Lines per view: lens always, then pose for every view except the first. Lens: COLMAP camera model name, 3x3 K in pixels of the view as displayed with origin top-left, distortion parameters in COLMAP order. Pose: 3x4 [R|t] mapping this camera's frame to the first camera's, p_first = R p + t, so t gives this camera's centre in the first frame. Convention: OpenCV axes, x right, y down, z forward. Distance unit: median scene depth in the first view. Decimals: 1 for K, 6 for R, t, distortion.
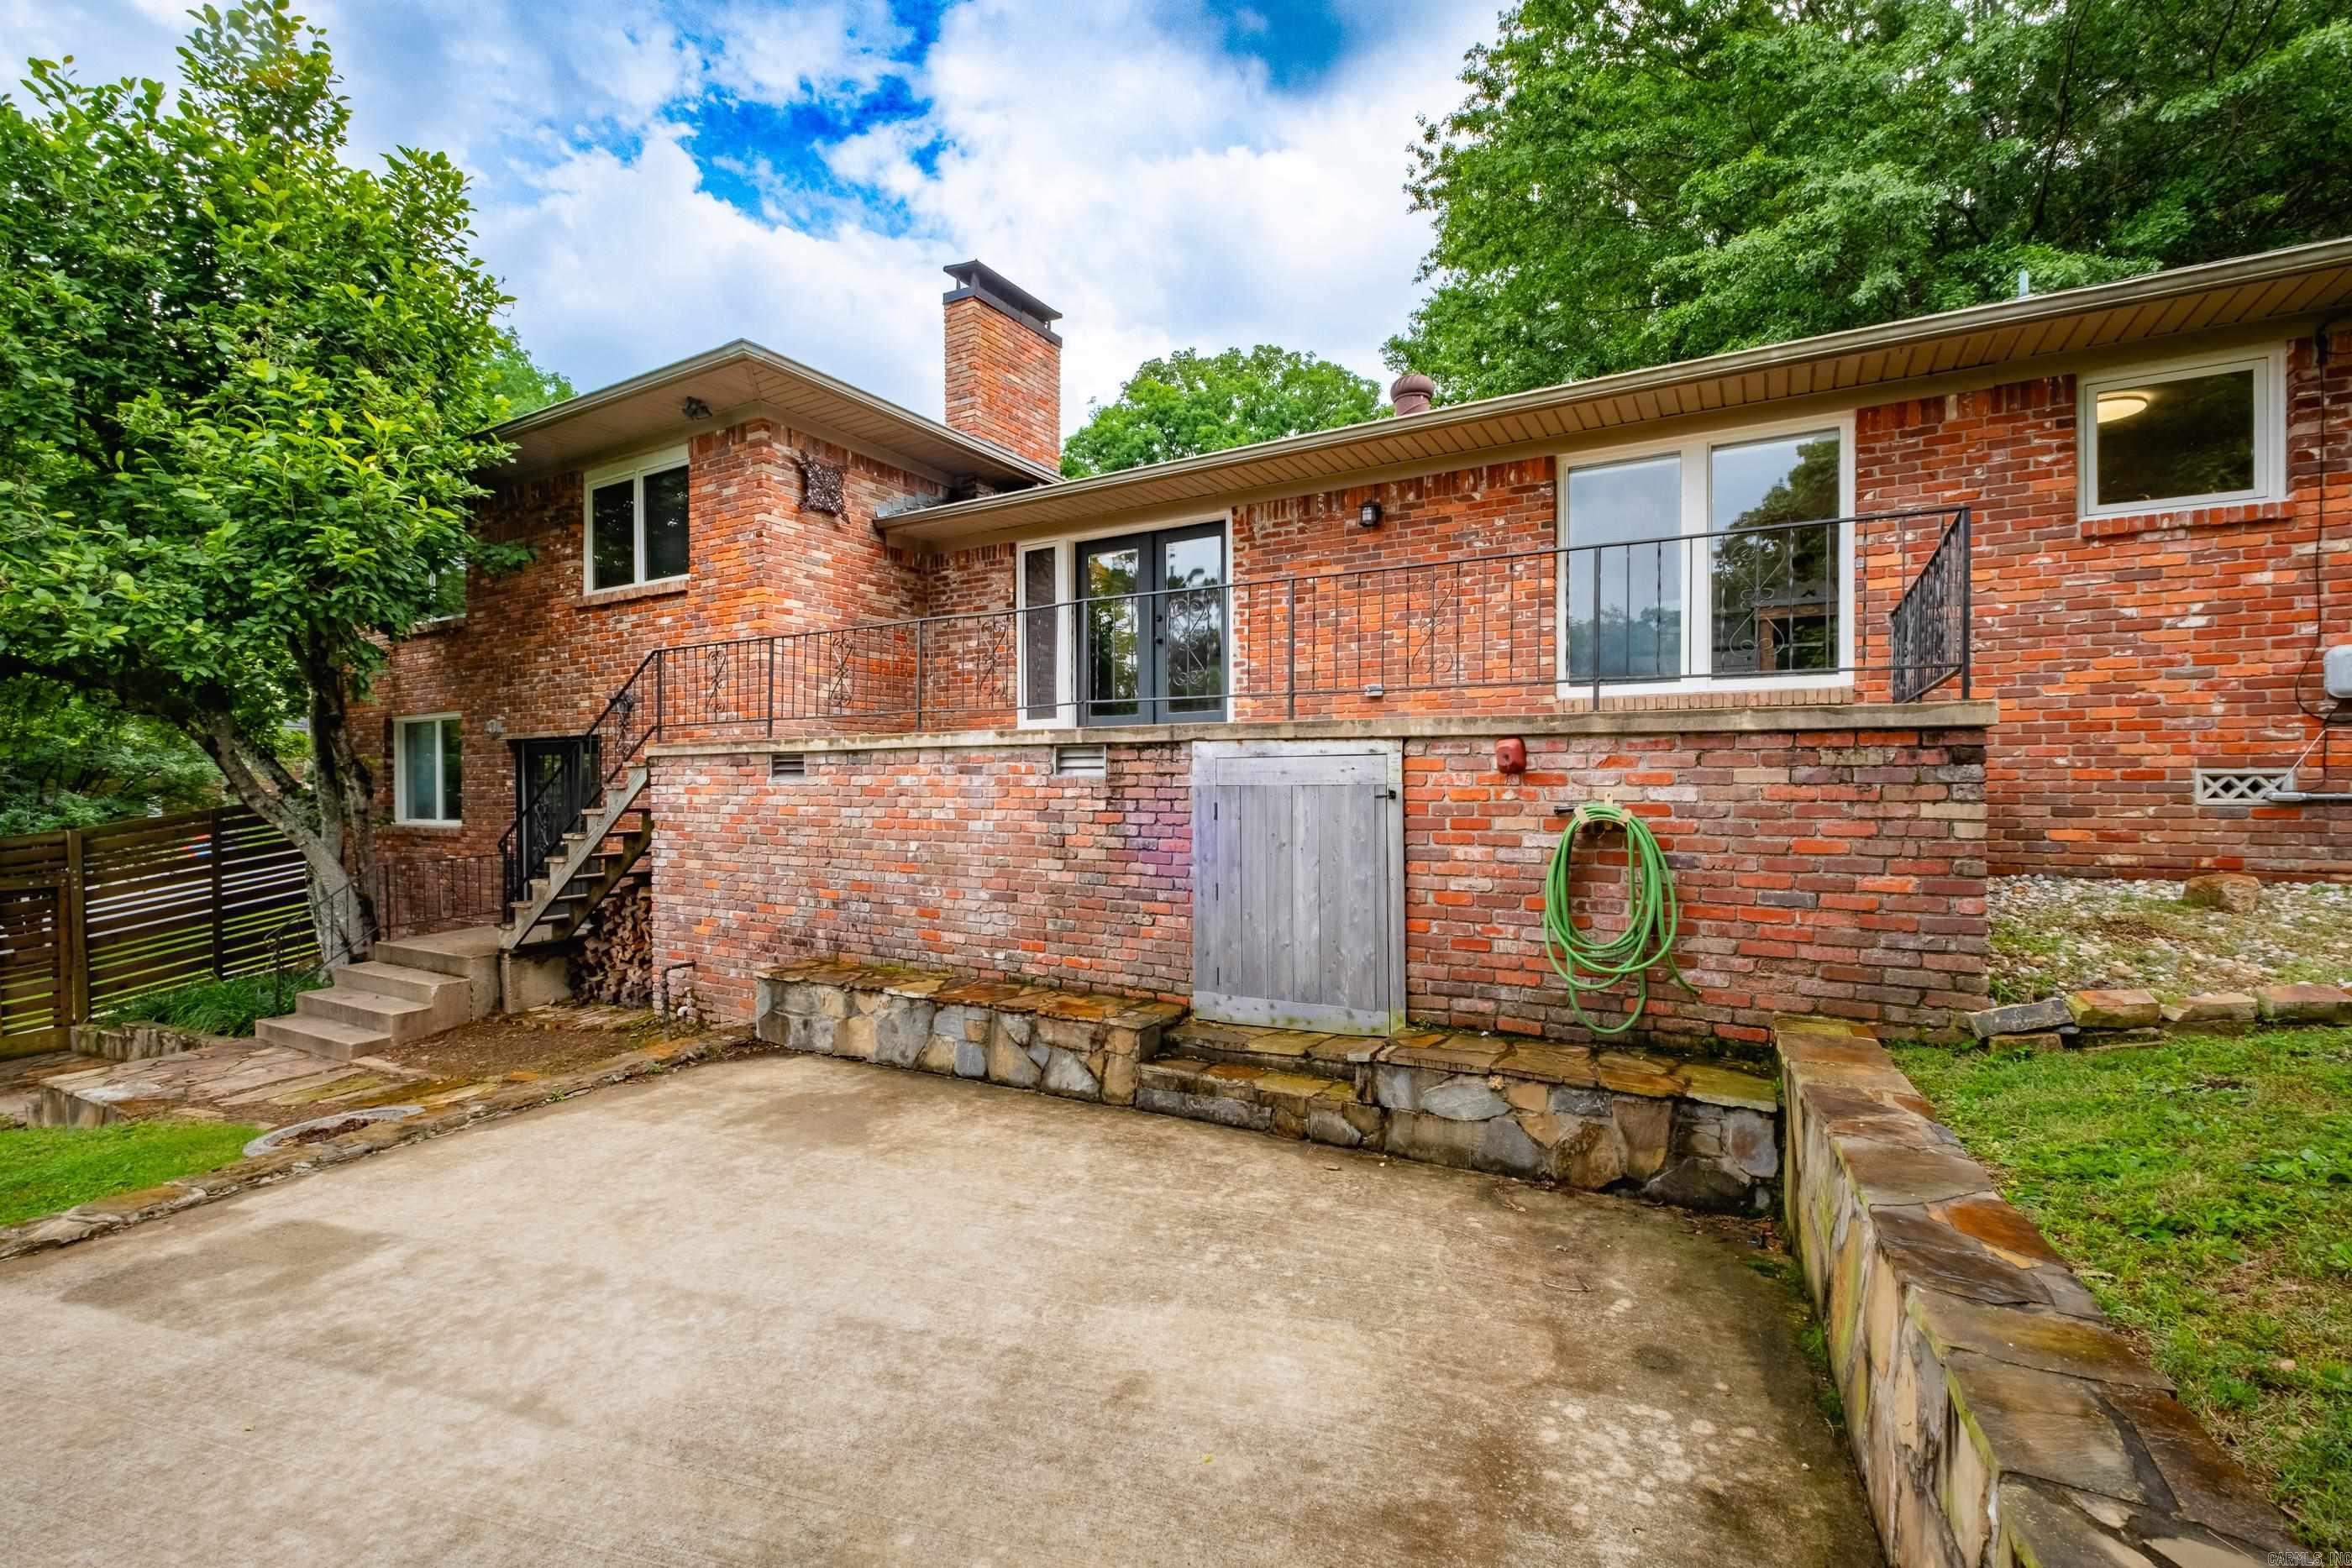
lens RADIAL K [[1016.8, 0, 1177.2], [0, 1016.8, 802.5], [0, 0, 1]] dist [0.000205, -0.000152]
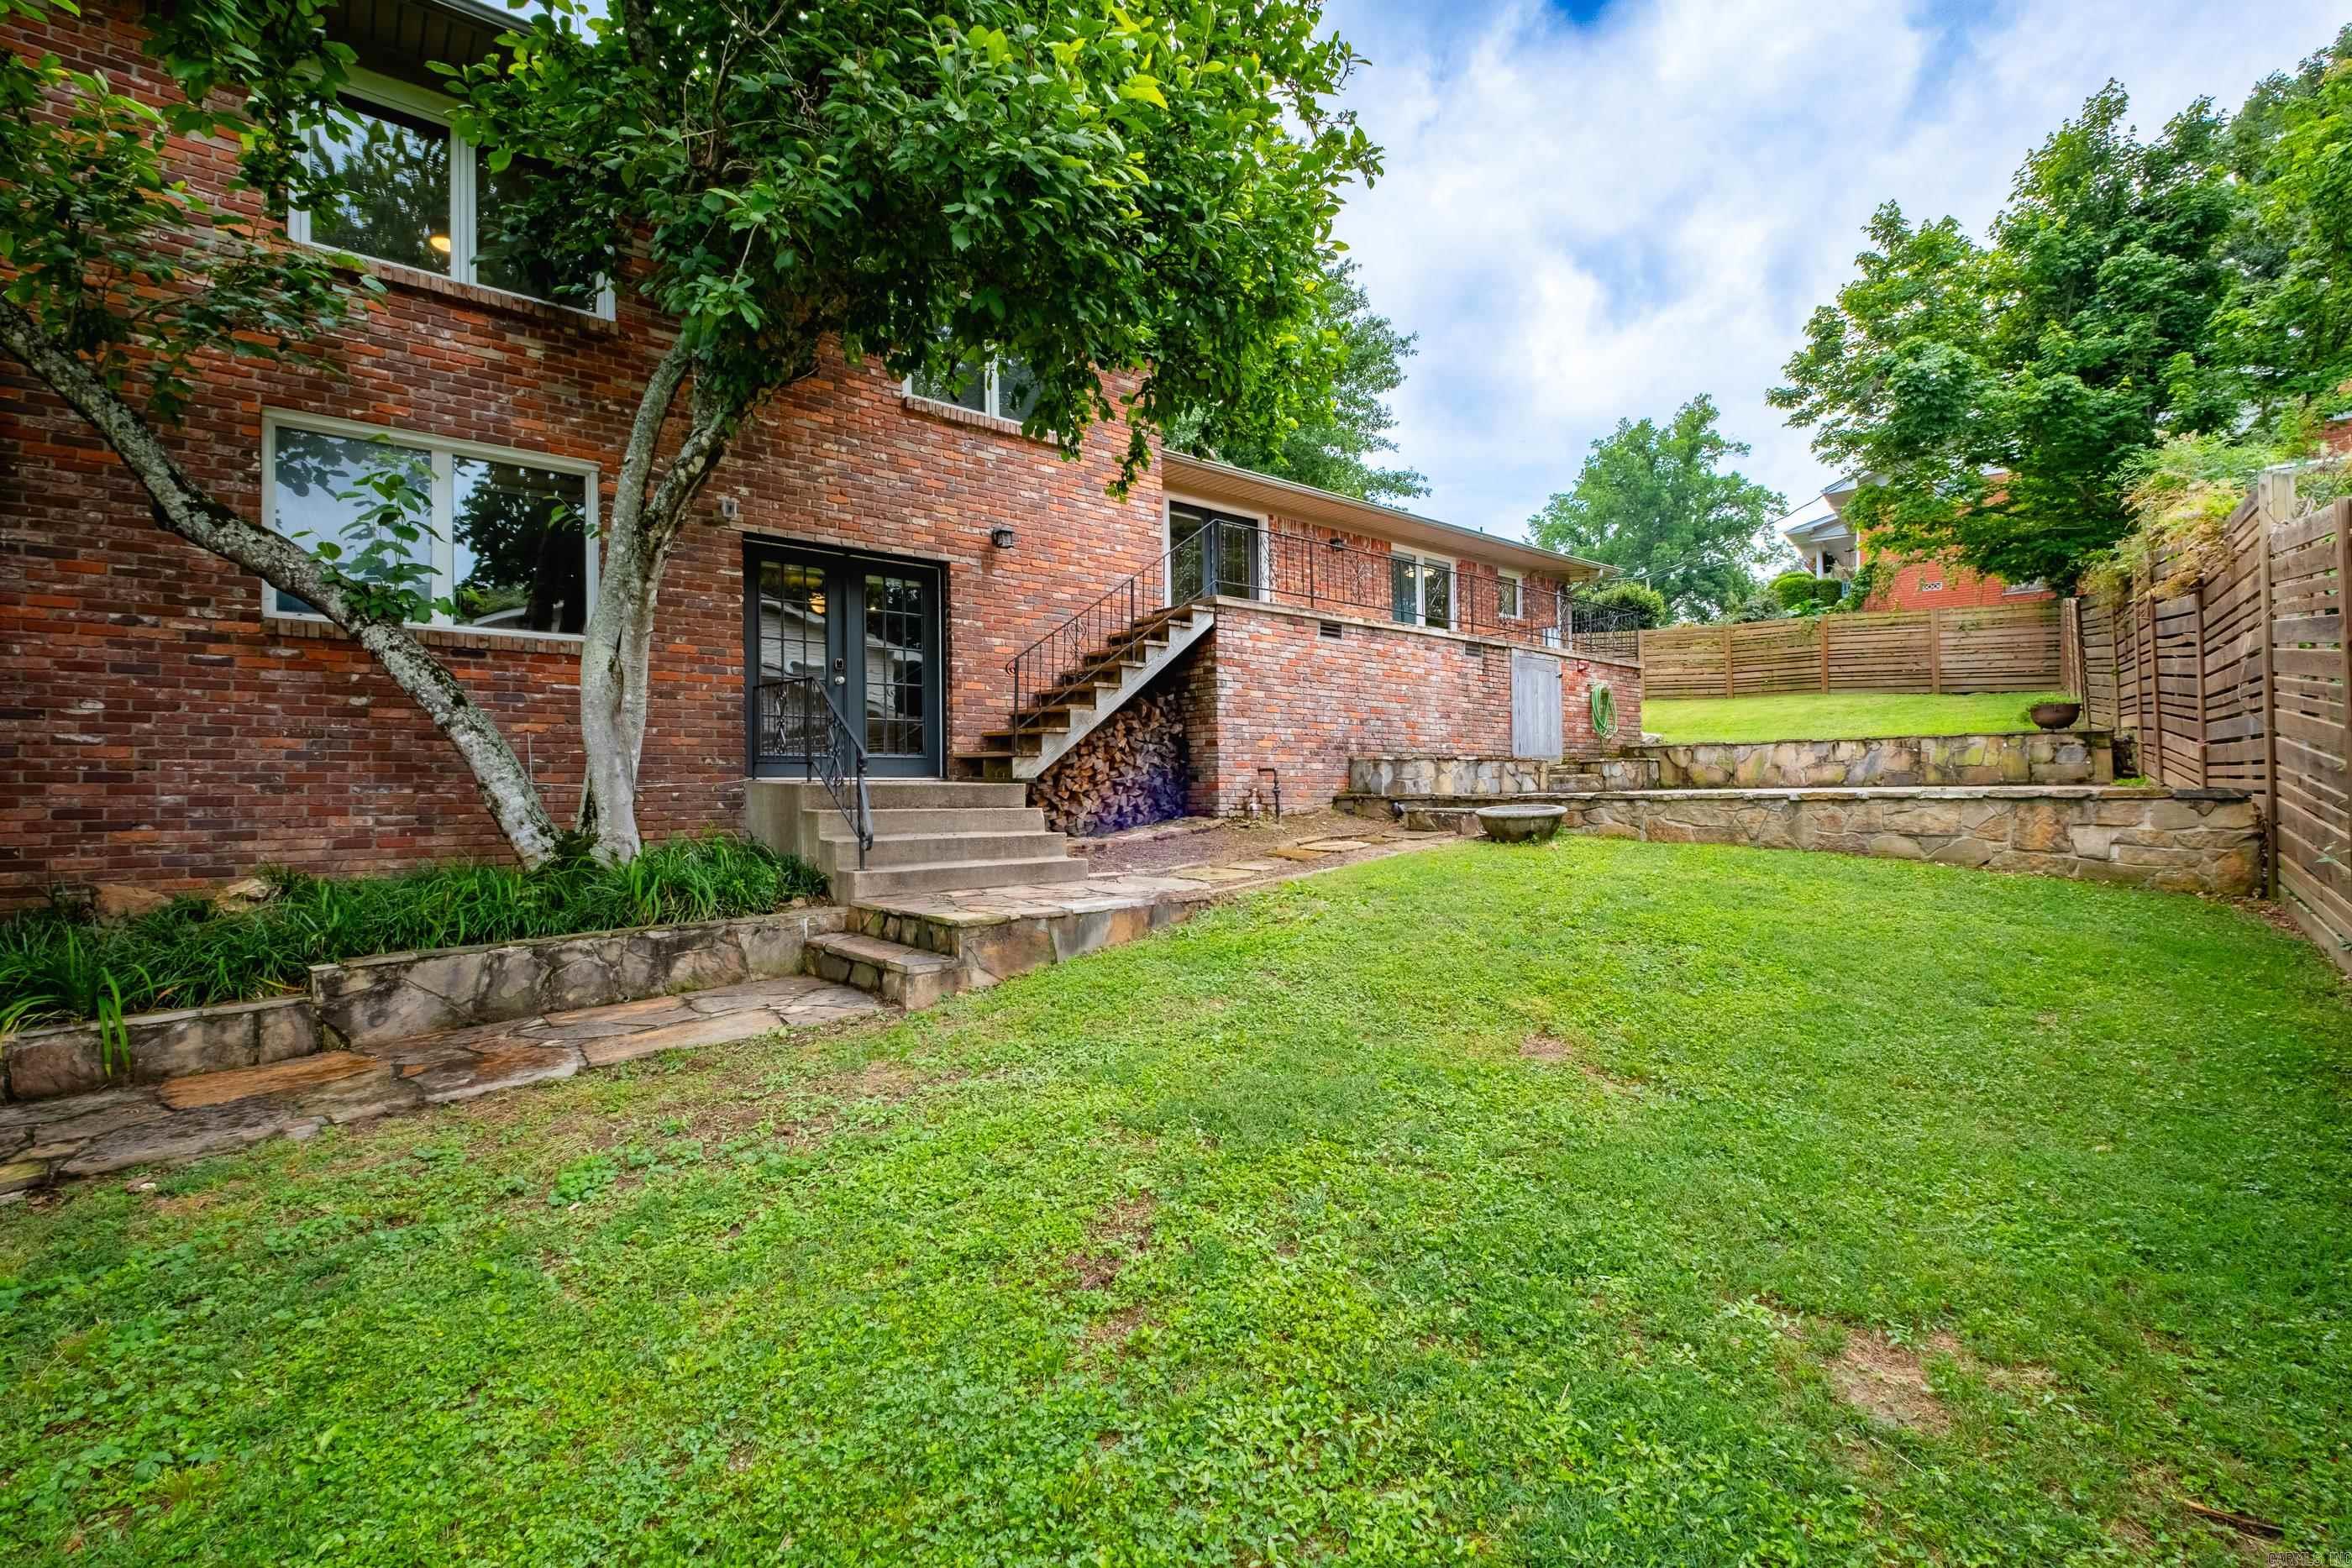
lens RADIAL K [[1008.5, 0, 1184.8], [0, 1008.5, 784.0], [0, 0, 1]] dist [0.001392, -0.000839]
pose [[0.355189, 0.004150, 0.934785, -1.785914], [0.019329, 0.999744, -0.011783, 0.197029], [-0.934595, 0.022254, 0.355018, 0.648566]]
